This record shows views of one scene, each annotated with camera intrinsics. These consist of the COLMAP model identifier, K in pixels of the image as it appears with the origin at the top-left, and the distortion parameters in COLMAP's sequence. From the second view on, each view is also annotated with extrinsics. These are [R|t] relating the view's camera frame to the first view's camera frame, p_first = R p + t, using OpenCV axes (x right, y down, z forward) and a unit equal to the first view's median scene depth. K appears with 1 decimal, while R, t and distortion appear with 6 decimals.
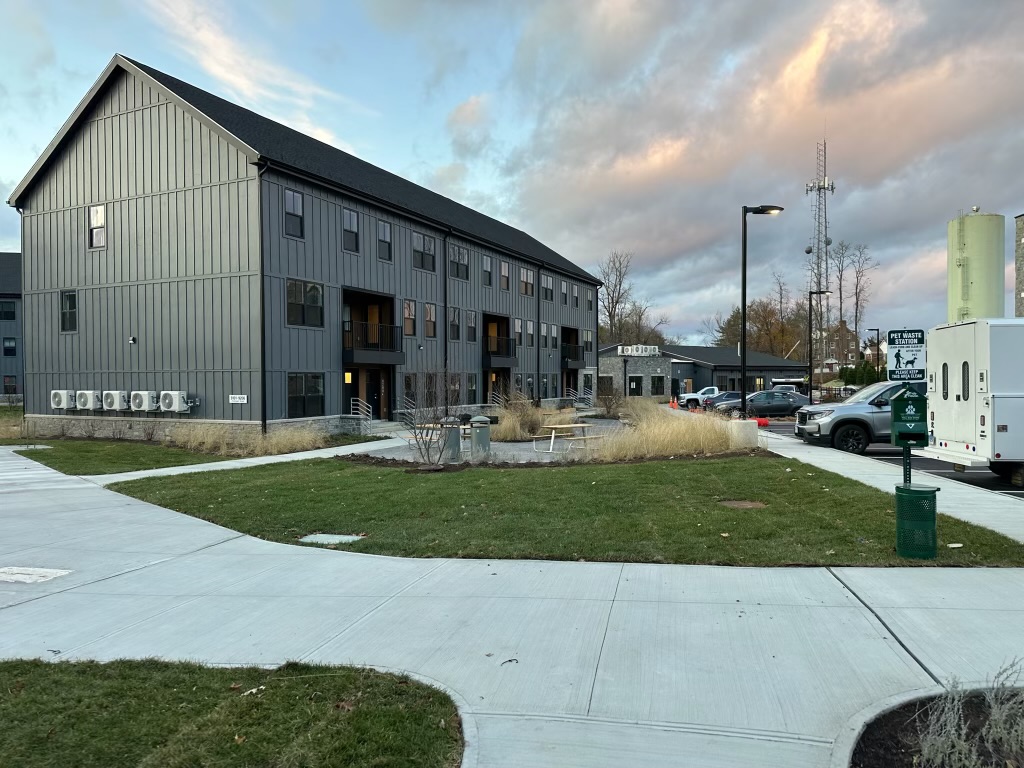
lens RADIAL K [[707.6, 0, 513.5], [0, 707.6, 381.6], [0, 0, 1]] dist [0.089172, -0.112449]
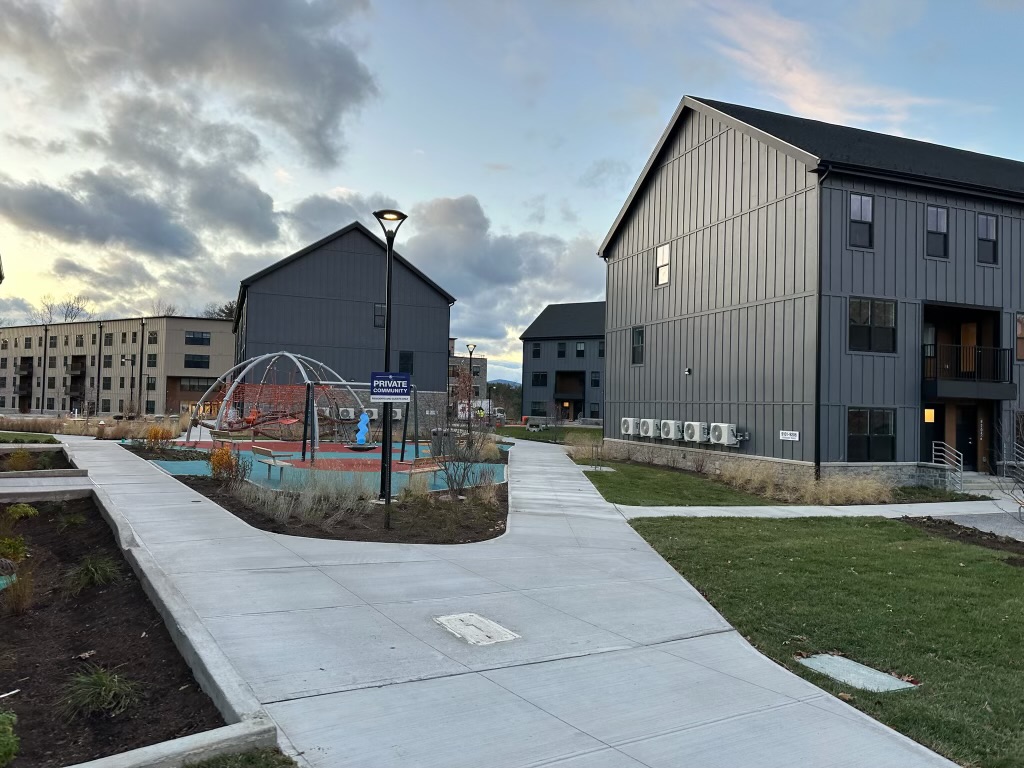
lens RADIAL K [[707.6, 0, 513.5], [0, 707.6, 381.6], [0, 0, 1]] dist [0.089172, -0.112449]
pose [[0.719096, 0.001168, -0.694910, -0.009889], [-0.032528, 0.998959, -0.031981, -0.002851], [0.694149, 0.045601, 0.718386, 0.110136]]
